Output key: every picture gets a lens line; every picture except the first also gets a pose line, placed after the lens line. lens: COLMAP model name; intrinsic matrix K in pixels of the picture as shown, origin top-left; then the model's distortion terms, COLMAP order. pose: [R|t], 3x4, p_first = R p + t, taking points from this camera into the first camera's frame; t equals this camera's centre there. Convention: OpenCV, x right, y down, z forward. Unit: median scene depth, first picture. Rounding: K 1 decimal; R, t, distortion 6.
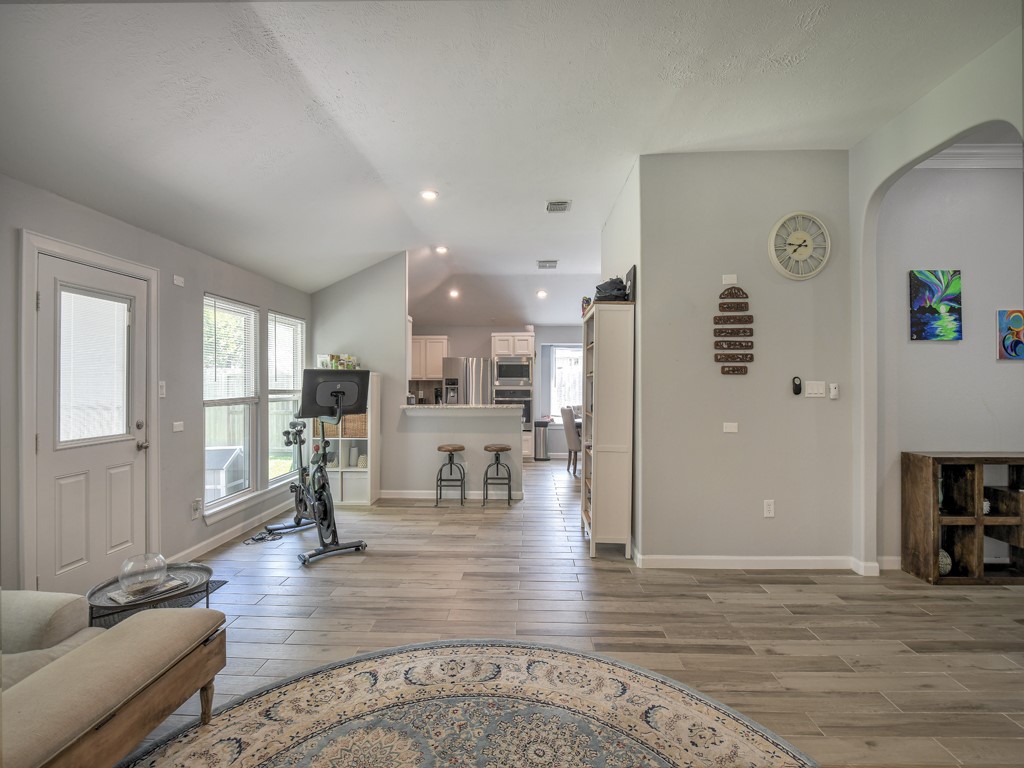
lens RADIAL K [[467.9, 0, 516.0], [0, 467.9, 378.0], [0, 0, 1]] dist [-0.010344, -0.004487]
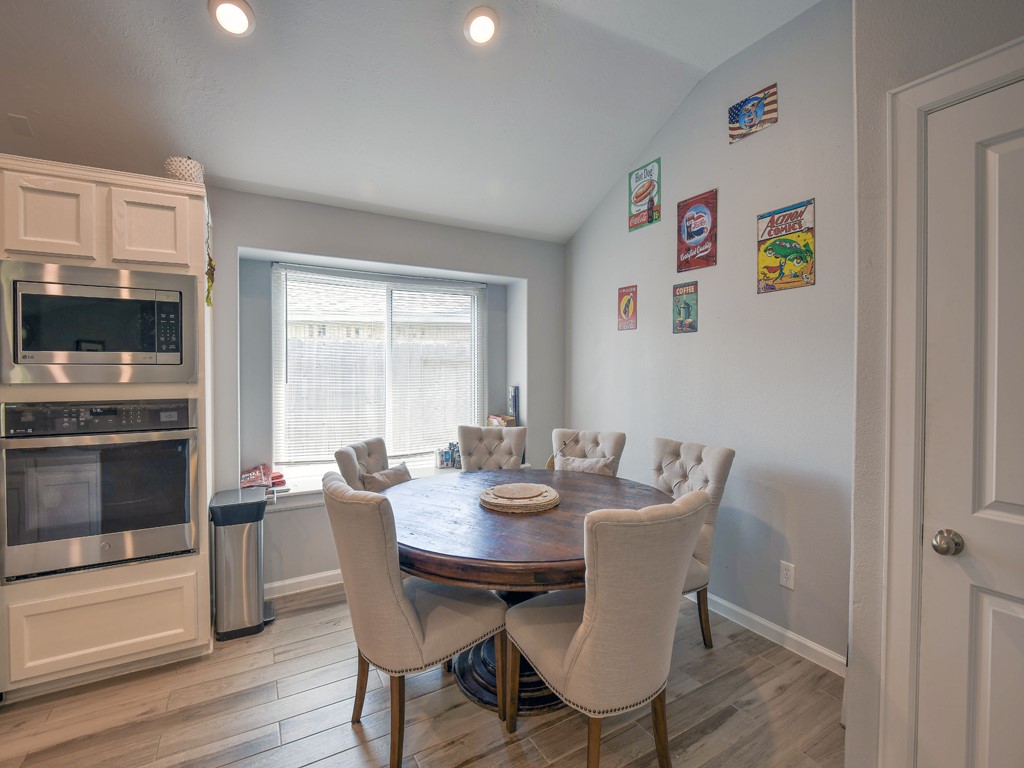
lens RADIAL K [[467.9, 0, 509.5], [0, 467.9, 371.6], [0, 0, 1]] dist [-0.010344, -0.004487]
pose [[0.852282, -0.004954, 0.523059, 0.105533], [-0.005638, 0.999810, 0.018656, 0.007963], [-0.523052, -0.018849, 0.852092, 1.504144]]
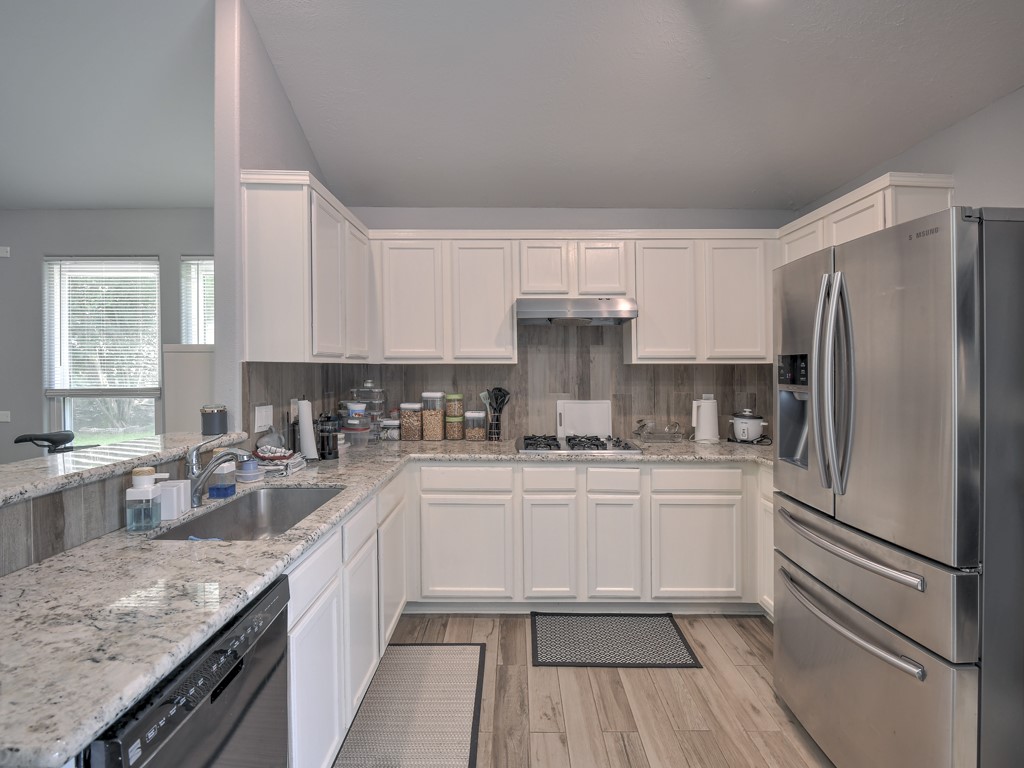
lens RADIAL K [[467.9, 0, 510.0], [0, 467.9, 385.0], [0, 0, 1]] dist [-0.010344, -0.004487]
pose [[0.034347, 0.041983, -0.998528, 0.193362], [0.002506, 0.999111, 0.042094, 0.012929], [0.999407, -0.003949, 0.034211, 1.869675]]
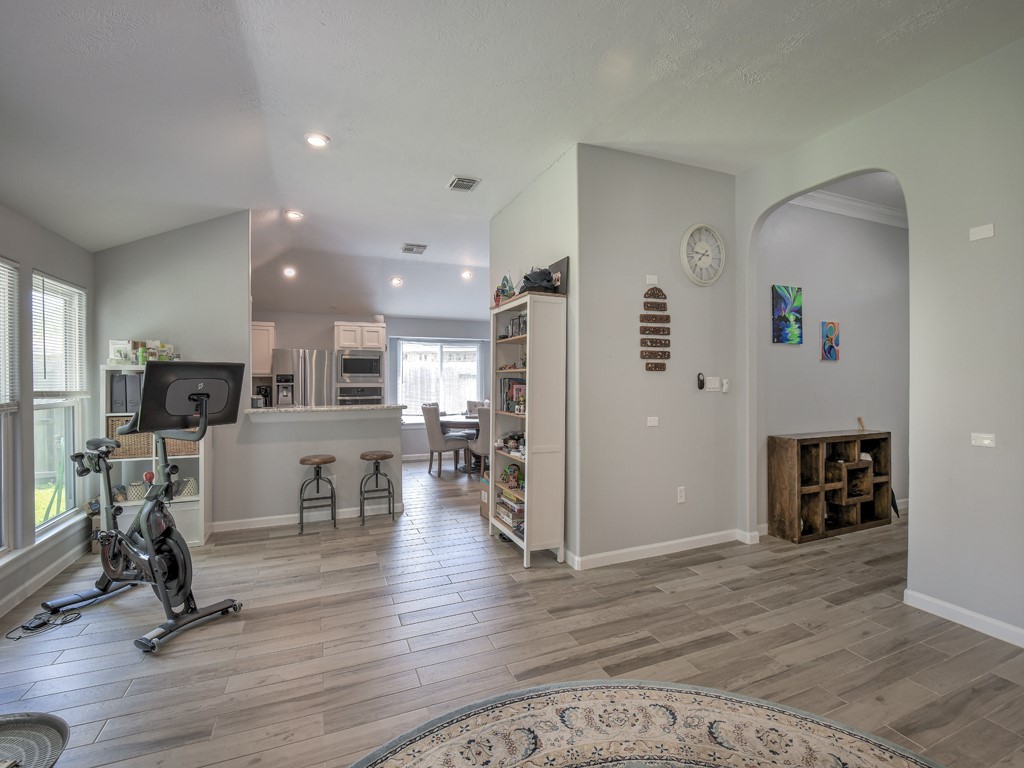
lens RADIAL K [[467.9, 0, 518.4], [0, 467.9, 374.1], [0, 0, 1]] dist [-0.010344, -0.004487]
pose [[0.905564, 0.000905, 0.424208, -0.246380], [-0.001137, 0.999999, 0.000294, -0.000122], [-0.424207, -0.000749, 0.905565, 0.171627]]
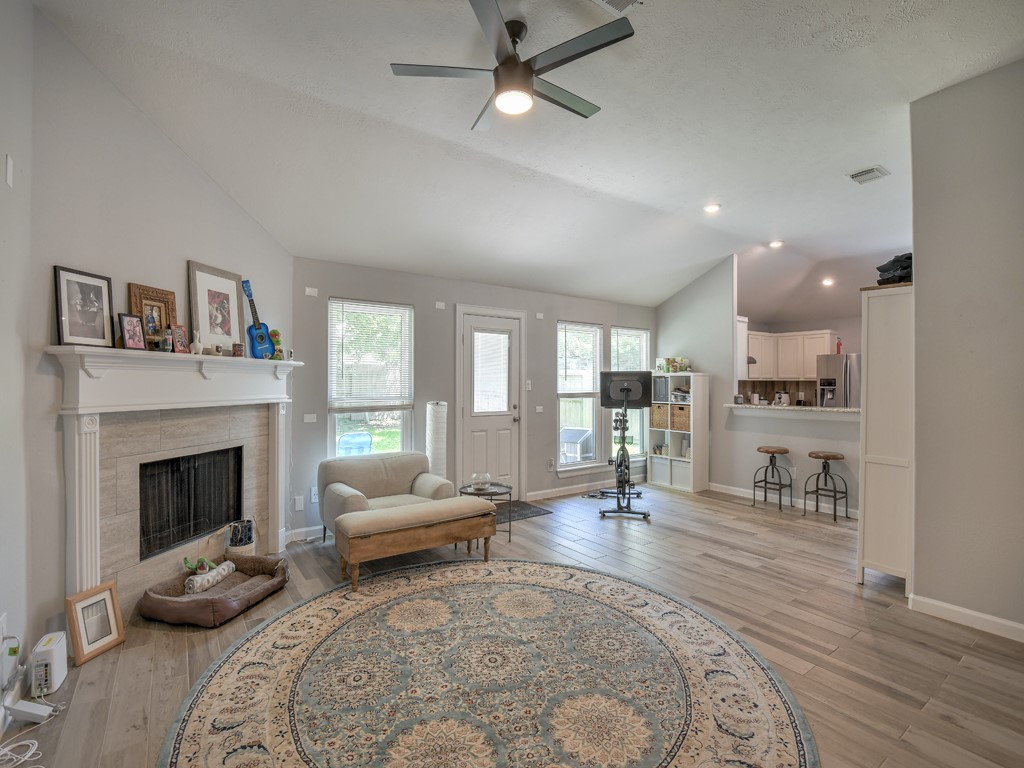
lens RADIAL K [[488.1, 0, 506.8], [0, 488.1, 369.8], [0, 0, 1]] dist [-0.011533, -0.003459]
pose [[0.600604, -0.017312, -0.799359, 0.496362], [0.002684, 0.999804, -0.019636, 0.003270], [0.799542, 0.009648, 0.600532, -0.067708]]
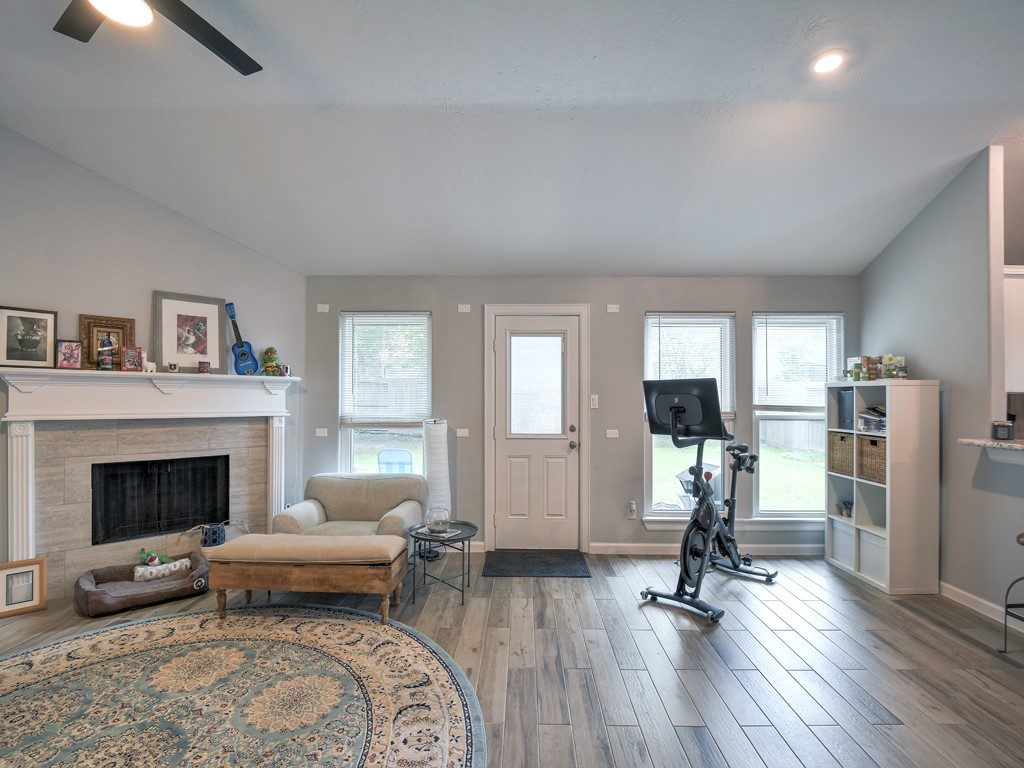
lens RADIAL K [[467.9, 0, 512.4], [0, 467.9, 391.3], [0, 0, 1]] dist [-0.010344, -0.004487]
pose [[0.009525, -0.016153, -0.999824, 0.422994], [0.005121, 0.999857, -0.016104, 0.014951], [0.999942, -0.004967, 0.009606, 0.708828]]
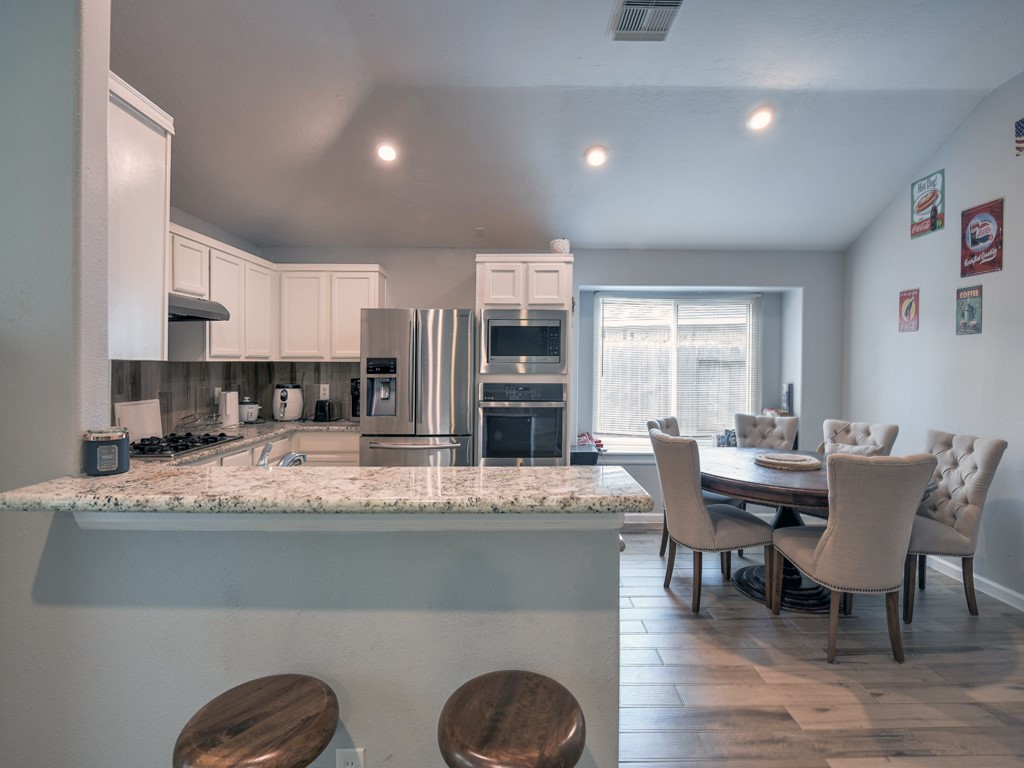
lens RADIAL K [[488.1, 0, 516.8], [0, 488.1, 374.2], [0, 0, 1]] dist [-0.011533, -0.003459]
pose [[0.999296, 0.003979, 0.037314, -0.067300], [-0.005033, 0.999590, 0.028198, 0.006914], [-0.037187, -0.028366, 0.998906, 1.191579]]
